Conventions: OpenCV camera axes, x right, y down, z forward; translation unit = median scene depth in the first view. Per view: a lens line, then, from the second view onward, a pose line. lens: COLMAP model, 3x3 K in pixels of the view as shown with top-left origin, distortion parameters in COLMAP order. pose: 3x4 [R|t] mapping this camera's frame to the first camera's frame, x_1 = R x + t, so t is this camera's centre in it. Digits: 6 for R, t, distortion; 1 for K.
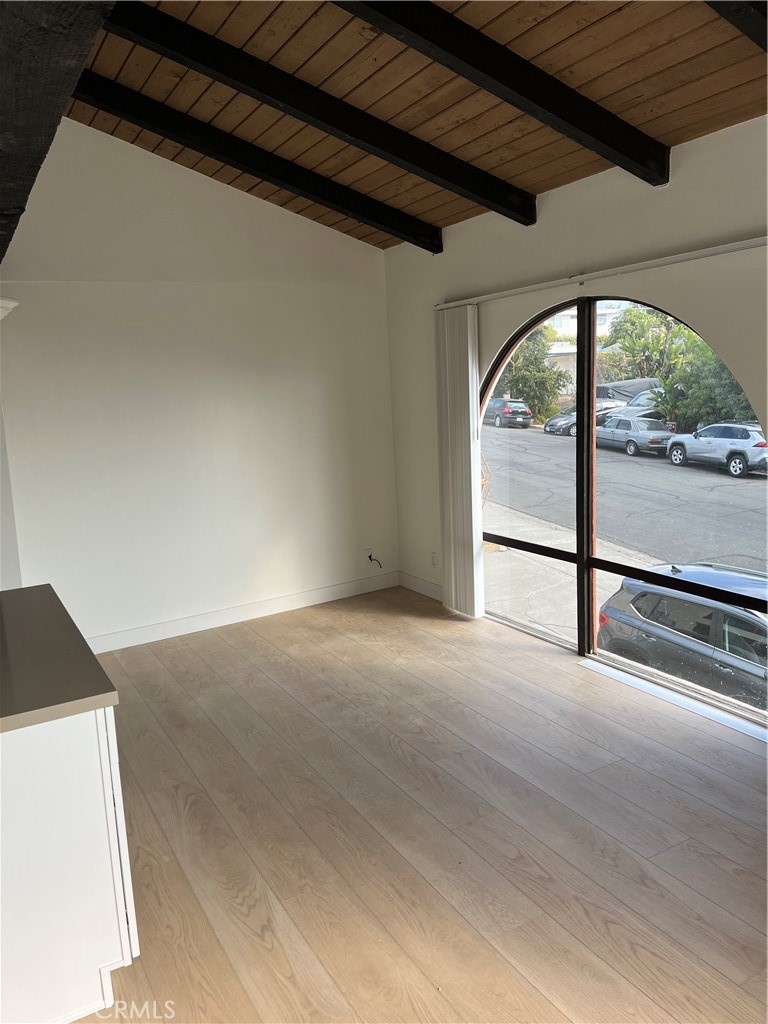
lens RADIAL K [[773.2, 0, 384.0], [0, 773.2, 512.0], [0, 0, 1]] dist [0.006771, -0.003218]
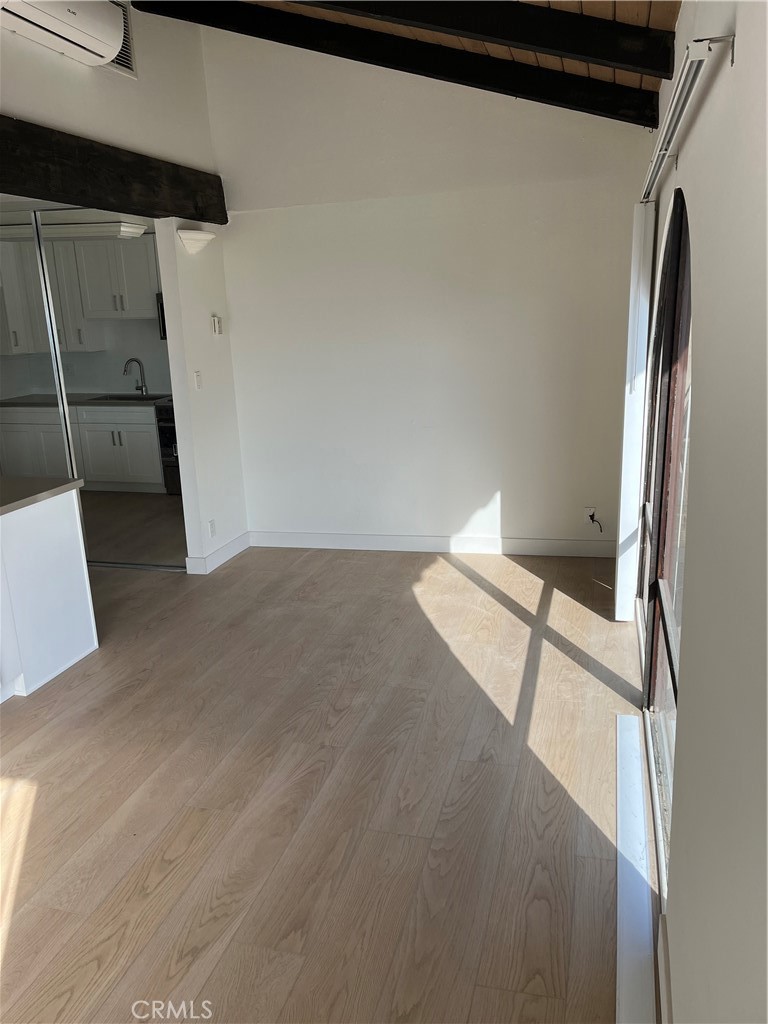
lens RADIAL K [[760.9, 0, 384.0], [0, 760.9, 512.0], [0, 0, 1]] dist [0.055310, -0.095741]
pose [[0.702495, 0.210344, -0.679894, 0.568410], [-0.119434, 0.976621, 0.178740, -0.101523], [0.701595, -0.044361, 0.711194, 0.346405]]
